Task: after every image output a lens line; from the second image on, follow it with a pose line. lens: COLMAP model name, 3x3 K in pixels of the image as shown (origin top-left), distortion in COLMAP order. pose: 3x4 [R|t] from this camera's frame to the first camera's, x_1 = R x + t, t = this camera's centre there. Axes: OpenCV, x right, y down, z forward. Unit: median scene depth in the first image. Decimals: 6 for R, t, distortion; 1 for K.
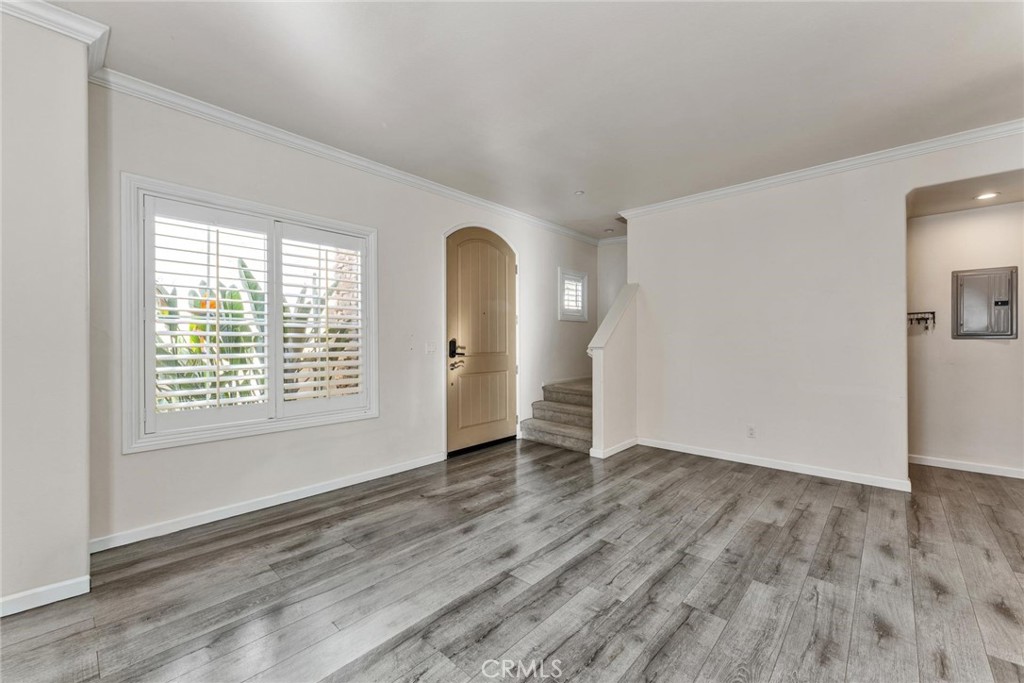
lens RADIAL K [[410.4, 0, 512.7], [0, 410.4, 342.6], [0, 0, 1]] dist [-0.000441, -0.000124]
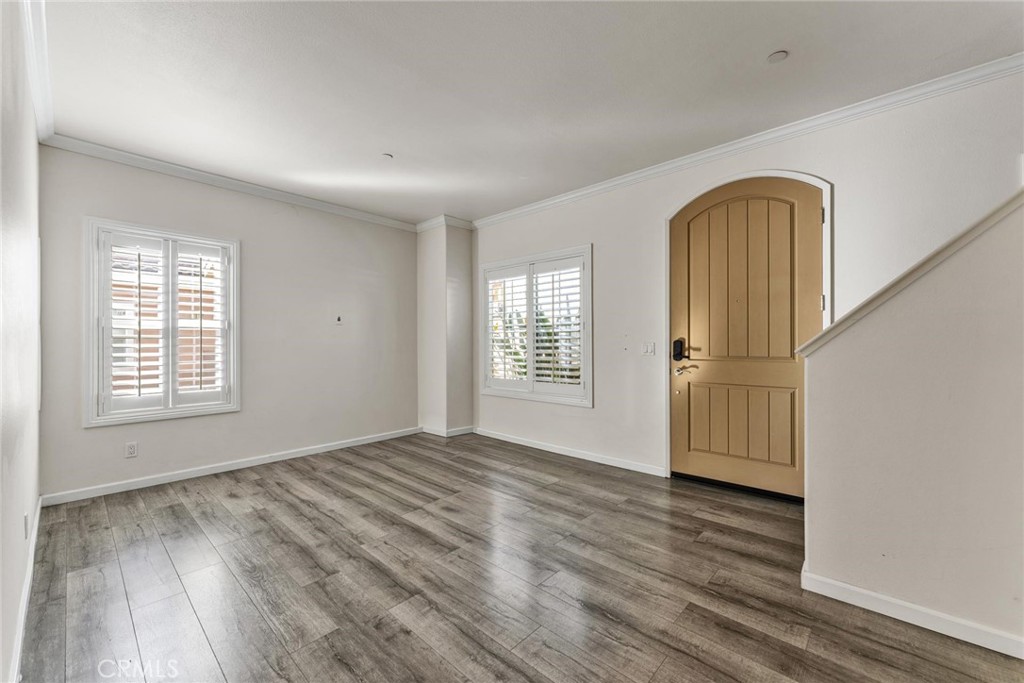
lens RADIAL K [[410.4, 0, 512.7], [0, 410.4, 342.6], [0, 0, 1]] dist [-0.000441, -0.000124]
pose [[-0.003279, 0.002104, -0.999992, 1.020770], [0.001753, 0.999996, 0.002098, -0.004233], [0.999993, -0.001746, -0.003283, 0.975924]]
